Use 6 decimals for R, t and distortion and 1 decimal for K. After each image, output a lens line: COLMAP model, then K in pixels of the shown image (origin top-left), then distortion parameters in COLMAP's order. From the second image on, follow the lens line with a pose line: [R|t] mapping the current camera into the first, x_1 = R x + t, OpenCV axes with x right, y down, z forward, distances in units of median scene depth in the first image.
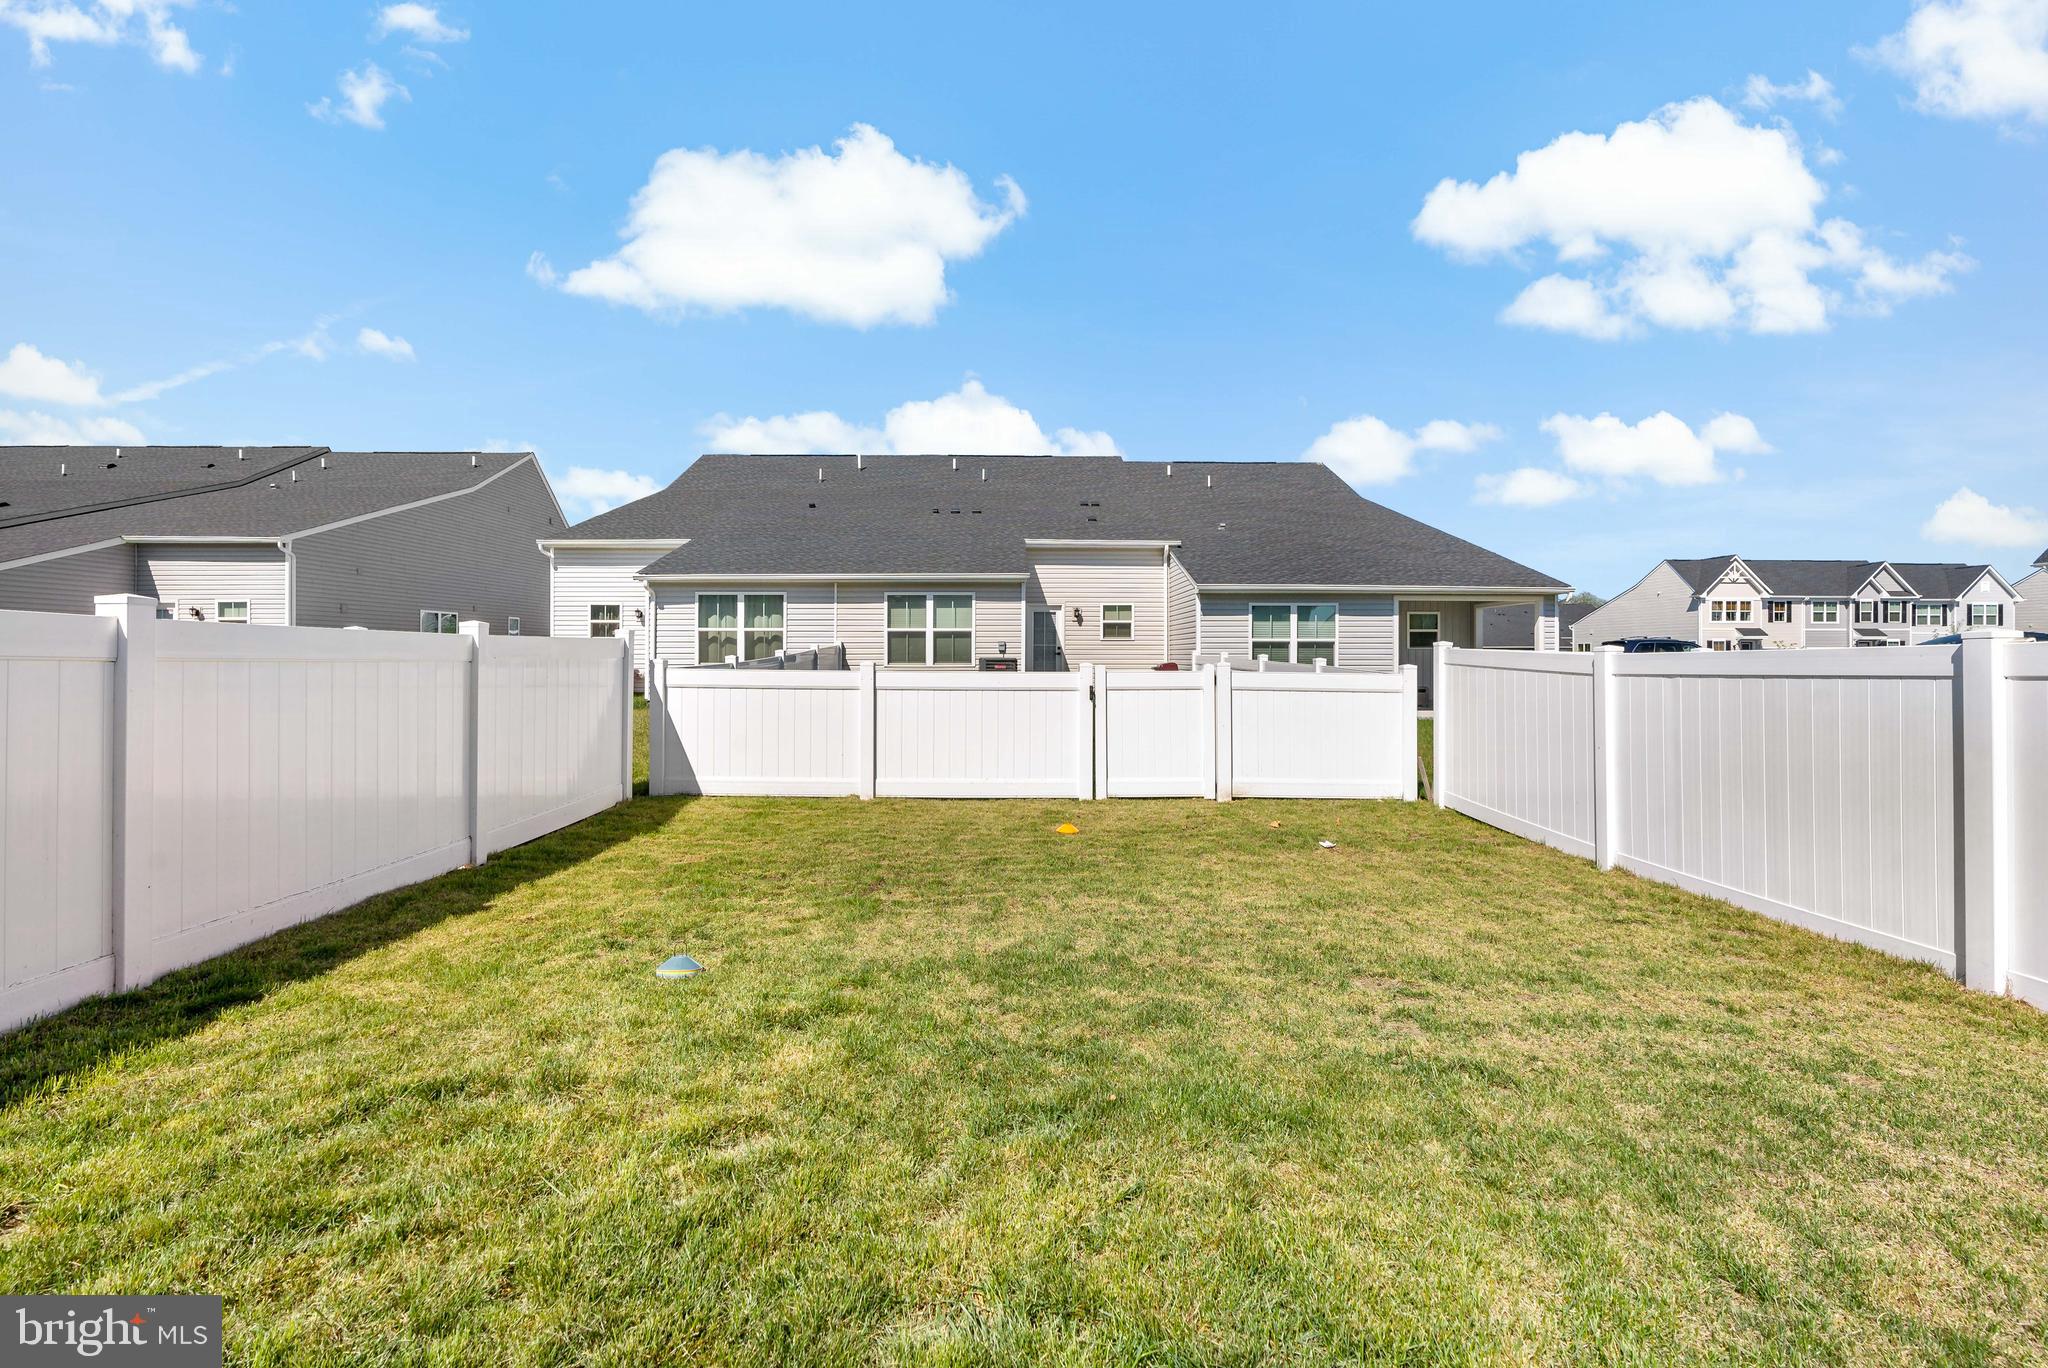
lens RADIAL K [[949.1, 0, 1025.8], [0, 949.1, 676.9], [0, 0, 1]] dist [-0.014017, 0.003091]
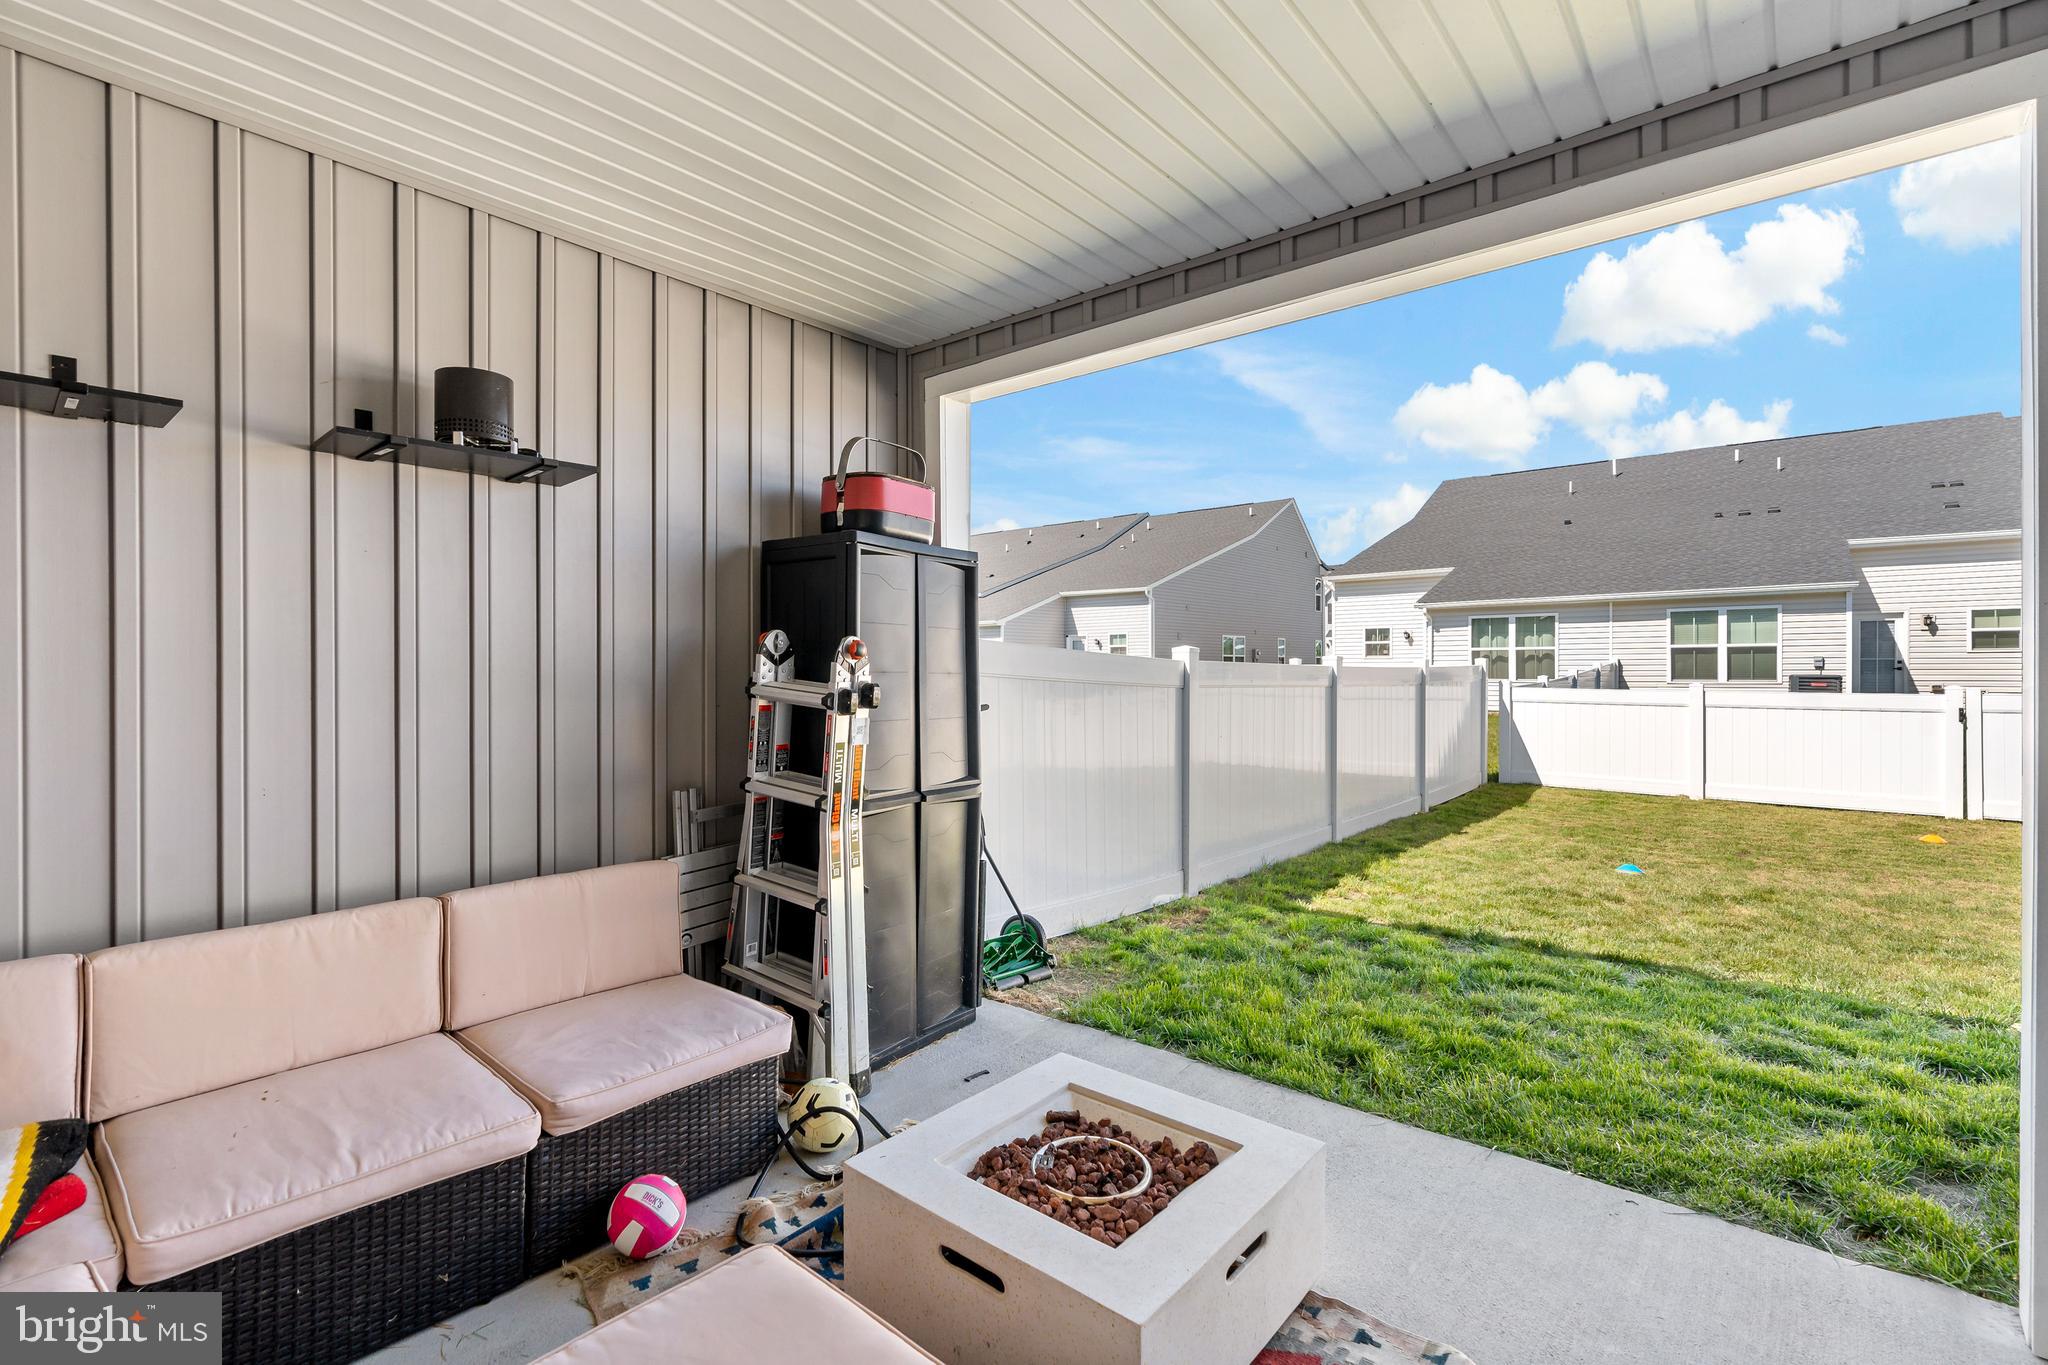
lens RADIAL K [[949.1, 0, 1022.4], [0, 949.1, 671.4], [0, 0, 1]] dist [-0.014017, 0.003091]
pose [[0.760245, -0.000411, -0.649637, -0.019747], [-0.011156, 0.999844, -0.013688, -0.002205], [0.649541, 0.017654, 0.760122, -0.196944]]
